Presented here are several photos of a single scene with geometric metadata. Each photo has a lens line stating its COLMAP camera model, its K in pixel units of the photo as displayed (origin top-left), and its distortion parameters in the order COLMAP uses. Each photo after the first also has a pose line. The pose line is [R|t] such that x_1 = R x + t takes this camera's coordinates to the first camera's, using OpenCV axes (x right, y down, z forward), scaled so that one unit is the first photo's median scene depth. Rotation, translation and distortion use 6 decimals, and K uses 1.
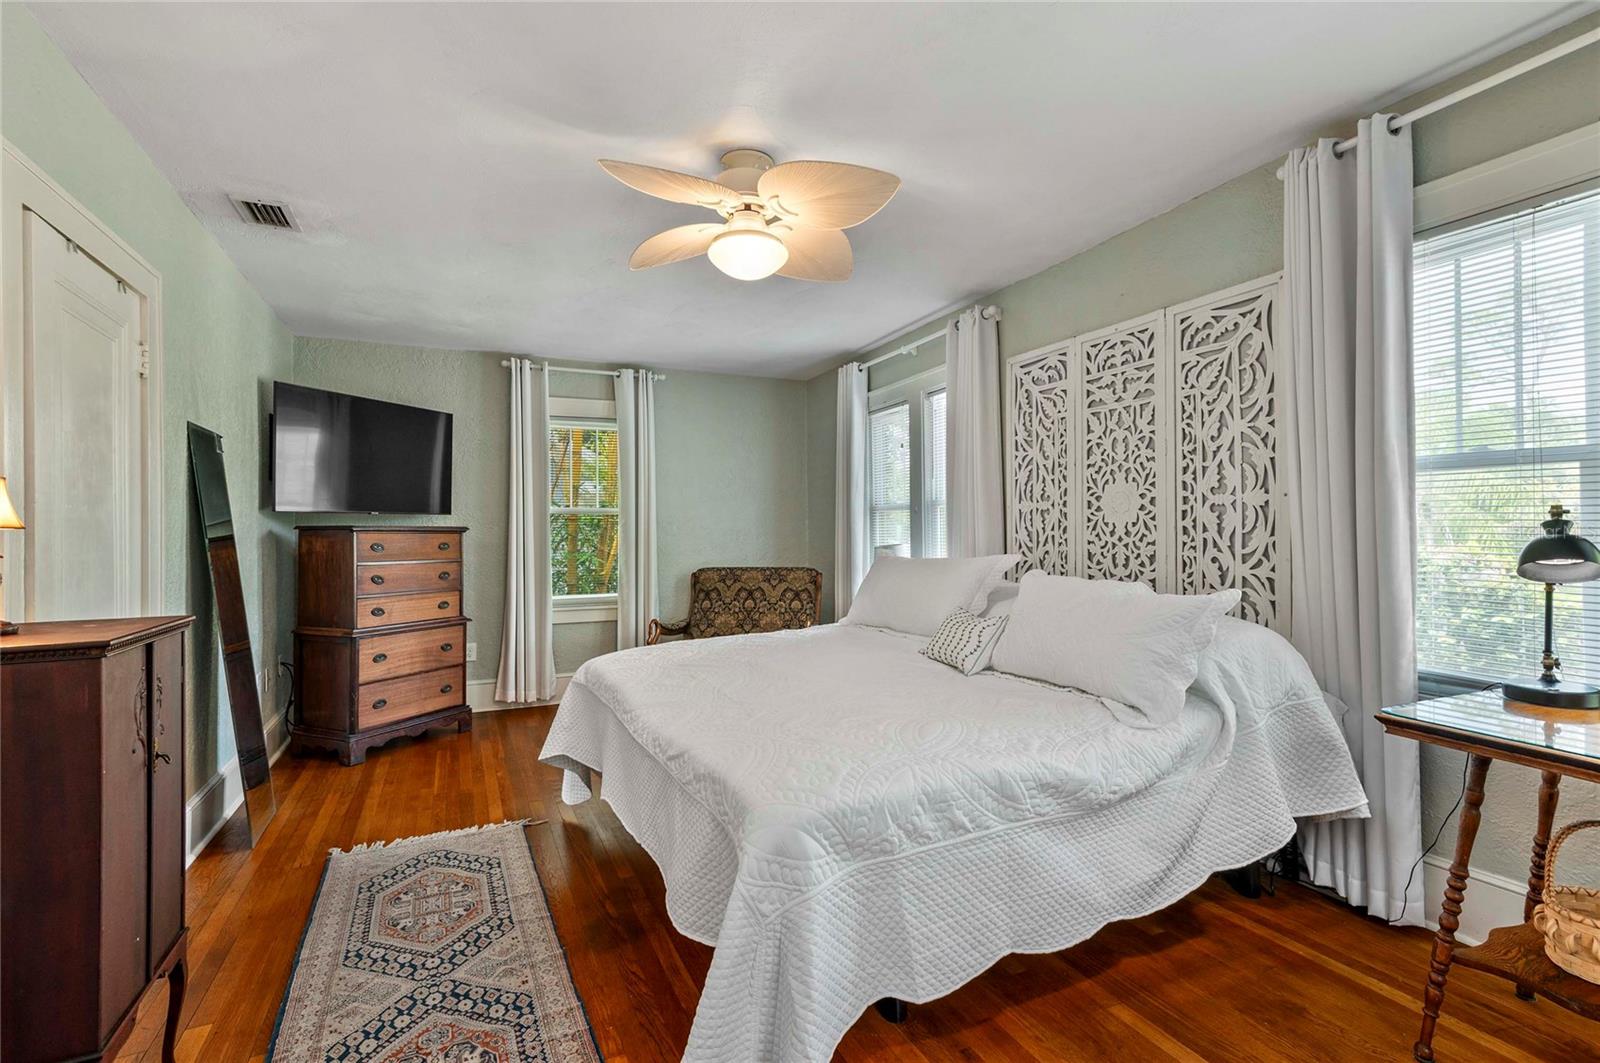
lens RADIAL K [[769.8, 0, 798.5], [0, 769.8, 530.6], [0, 0, 1]] dist [0.022189, -0.002466]
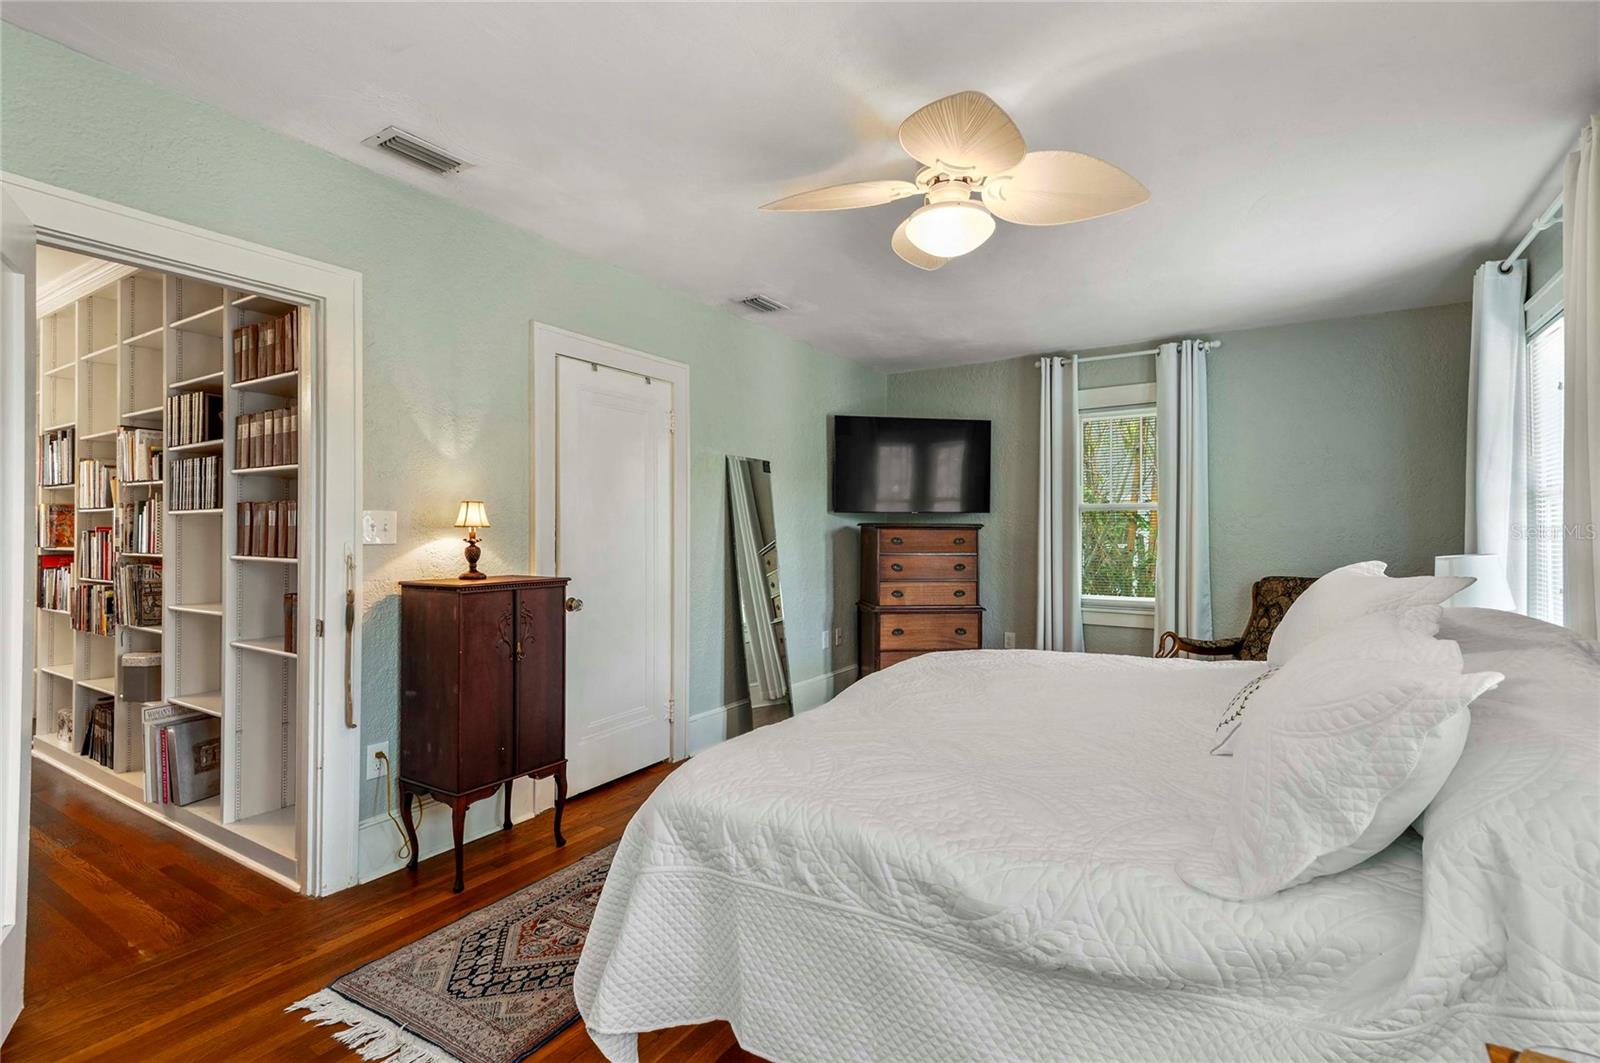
lens RADIAL K [[769.8, 0, 794.9], [0, 769.8, 521.7], [0, 0, 1]] dist [0.022189, -0.002466]
pose [[0.525414, -0.000199, -0.850846, 0.365298], [-0.003244, 0.999992, -0.002237, -0.004550], [0.850840, 0.003936, 0.525410, 0.213416]]
